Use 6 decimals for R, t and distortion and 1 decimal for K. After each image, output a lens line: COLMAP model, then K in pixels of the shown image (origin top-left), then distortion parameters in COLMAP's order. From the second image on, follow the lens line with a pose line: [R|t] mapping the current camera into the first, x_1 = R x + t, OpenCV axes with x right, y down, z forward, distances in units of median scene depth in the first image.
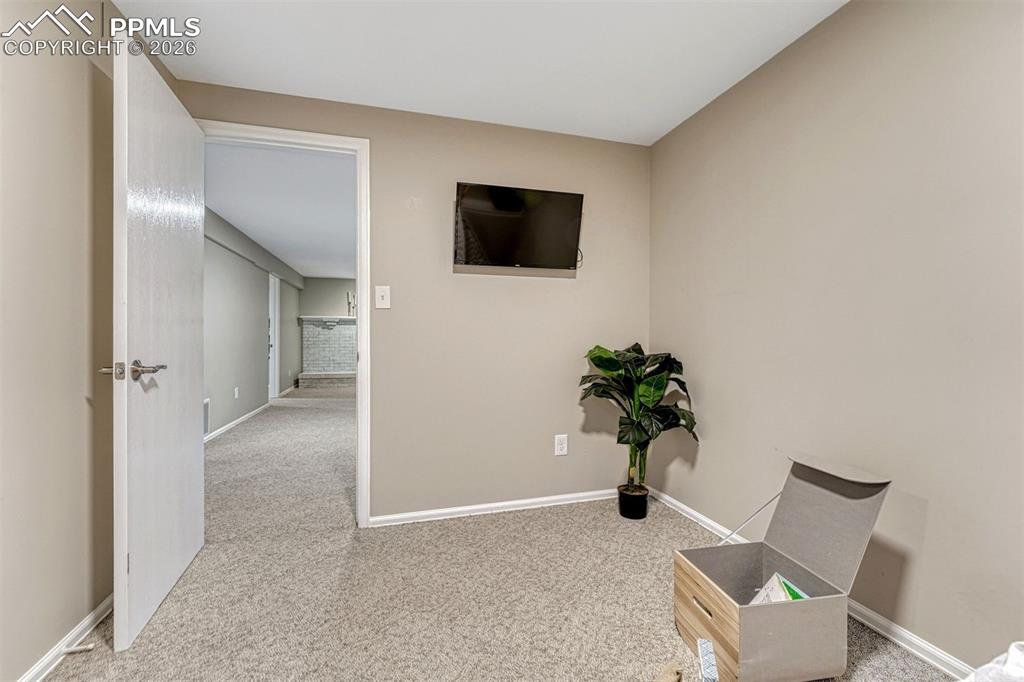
lens RADIAL K [[416.1, 0, 510.7], [0, 416.1, 340.1], [0, 0, 1]] dist [-0.001734, -0.000320]
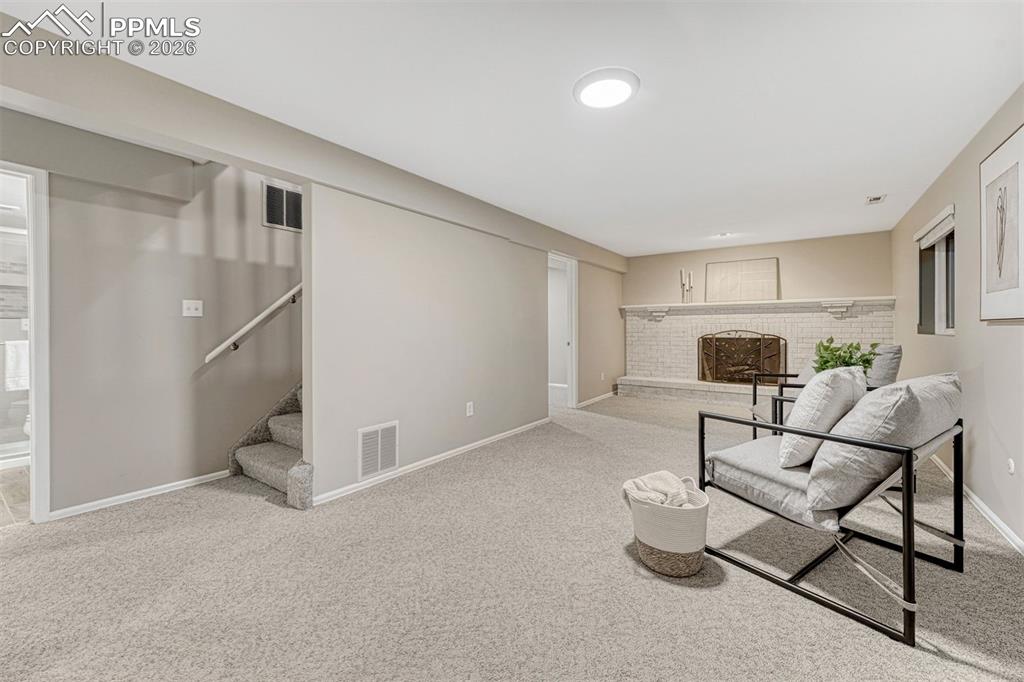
lens RADIAL K [[416.1, 0, 515.7], [0, 416.1, 333.2], [0, 0, 1]] dist [-0.001734, -0.000320]
pose [[0.628359, -0.000763, -0.777923, -0.006579], [0.004308, 0.999988, 0.002498, -0.007784], [0.777912, -0.004921, 0.628354, 0.328181]]
